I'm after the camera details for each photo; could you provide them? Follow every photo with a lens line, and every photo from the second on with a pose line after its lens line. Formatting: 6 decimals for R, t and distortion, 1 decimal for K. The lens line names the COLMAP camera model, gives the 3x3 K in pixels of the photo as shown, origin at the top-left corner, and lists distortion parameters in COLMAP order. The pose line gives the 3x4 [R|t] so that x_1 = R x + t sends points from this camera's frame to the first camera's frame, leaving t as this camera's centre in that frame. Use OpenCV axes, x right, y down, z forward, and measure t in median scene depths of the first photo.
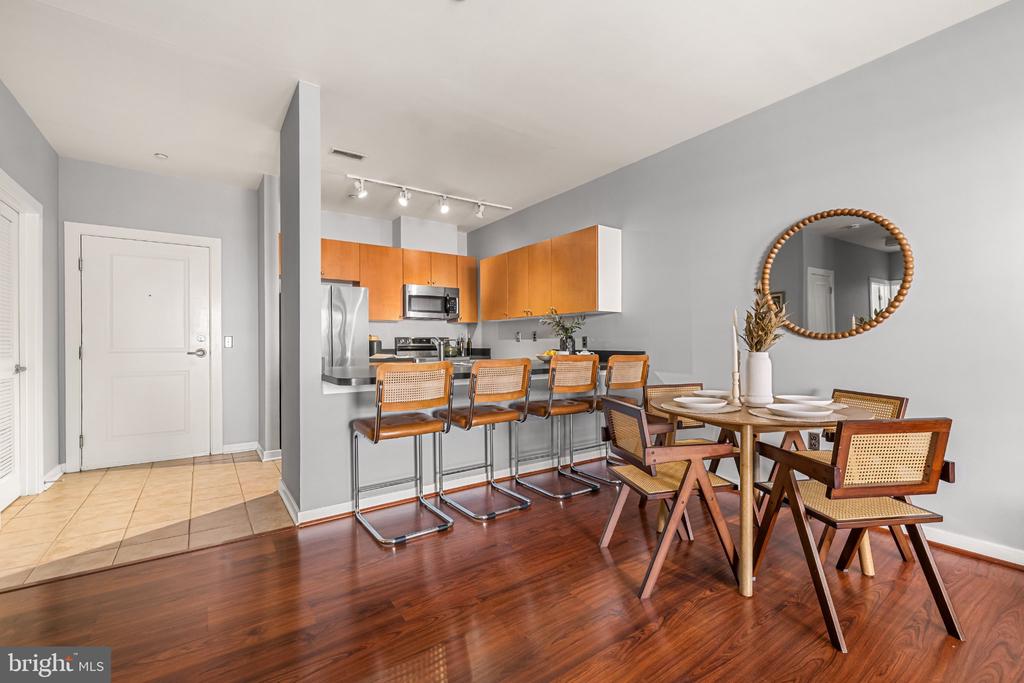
lens RADIAL K [[438.4, 0, 503.0], [0, 438.4, 343.6], [0, 0, 1]] dist [-0.001193, 0.002080]
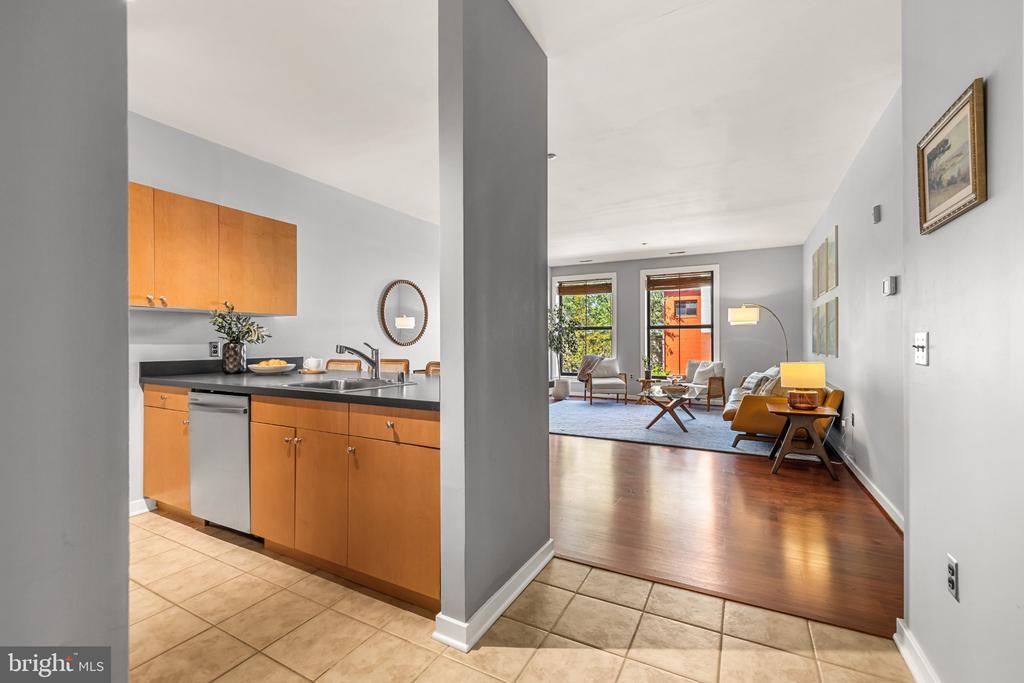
lens RADIAL K [[438.4, 0, 514.9], [0, 438.4, 343.4], [0, 0, 1]] dist [-0.001193, 0.002080]
pose [[-0.450637, 0.001542, 0.892706, -0.788599], [0.001334, 0.999999, -0.001053, -0.011367], [-0.892706, 0.000716, -0.450638, 0.925240]]
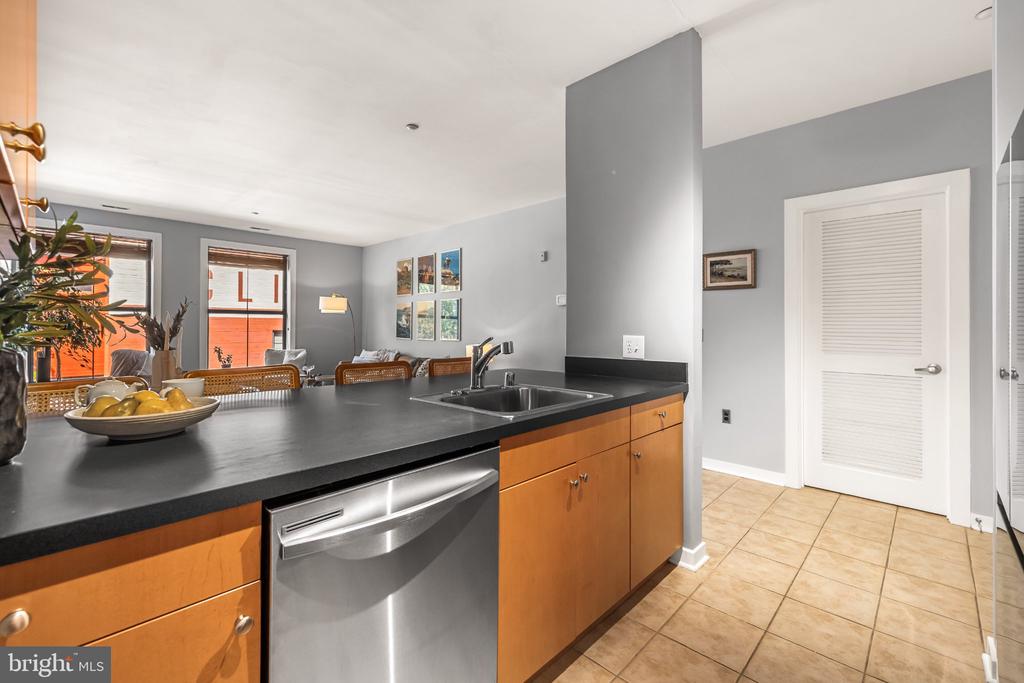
lens RADIAL K [[438.4, 0, 516.2], [0, 438.4, 326.5], [0, 0, 1]] dist [-0.001193, 0.002080]
pose [[-0.979470, 0.002045, -0.201578, -0.063075], [0.002226, 0.999997, -0.000669, -0.024893], [0.201576, -0.001103, -0.979472, 1.279019]]
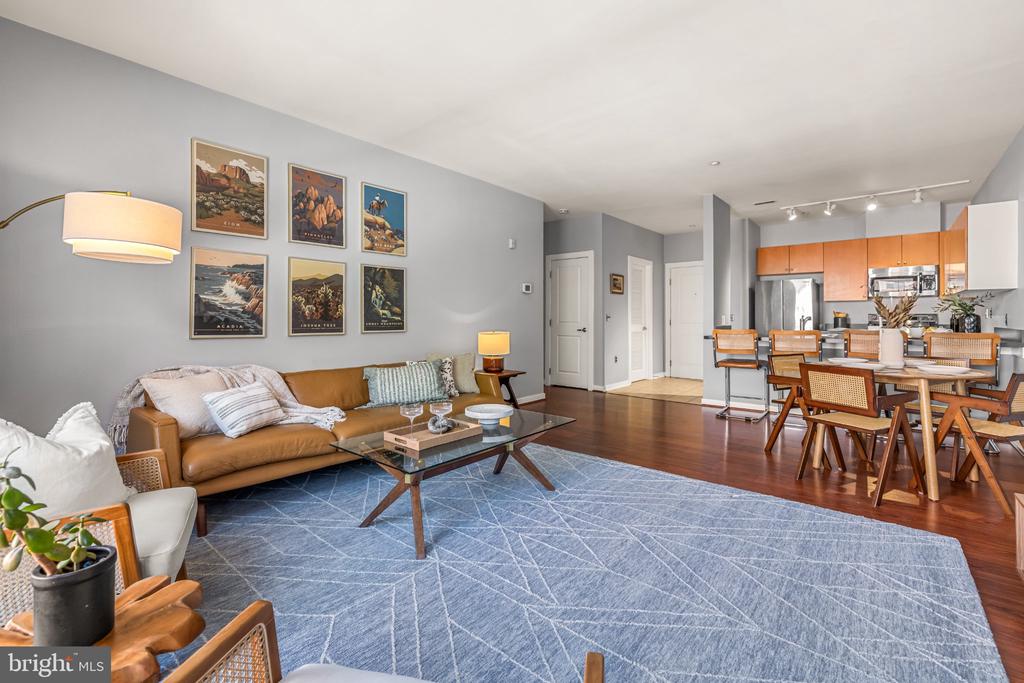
lens RADIAL K [[438.4, 0, 519.8], [0, 438.4, 313.8], [0, 0, 1]] dist [-0.001193, 0.002080]
pose [[0.257780, -0.005679, -0.966187, 0.867127], [0.001281, 0.999984, -0.005536, -0.012629], [0.966203, 0.000189, 0.257783, -0.260869]]
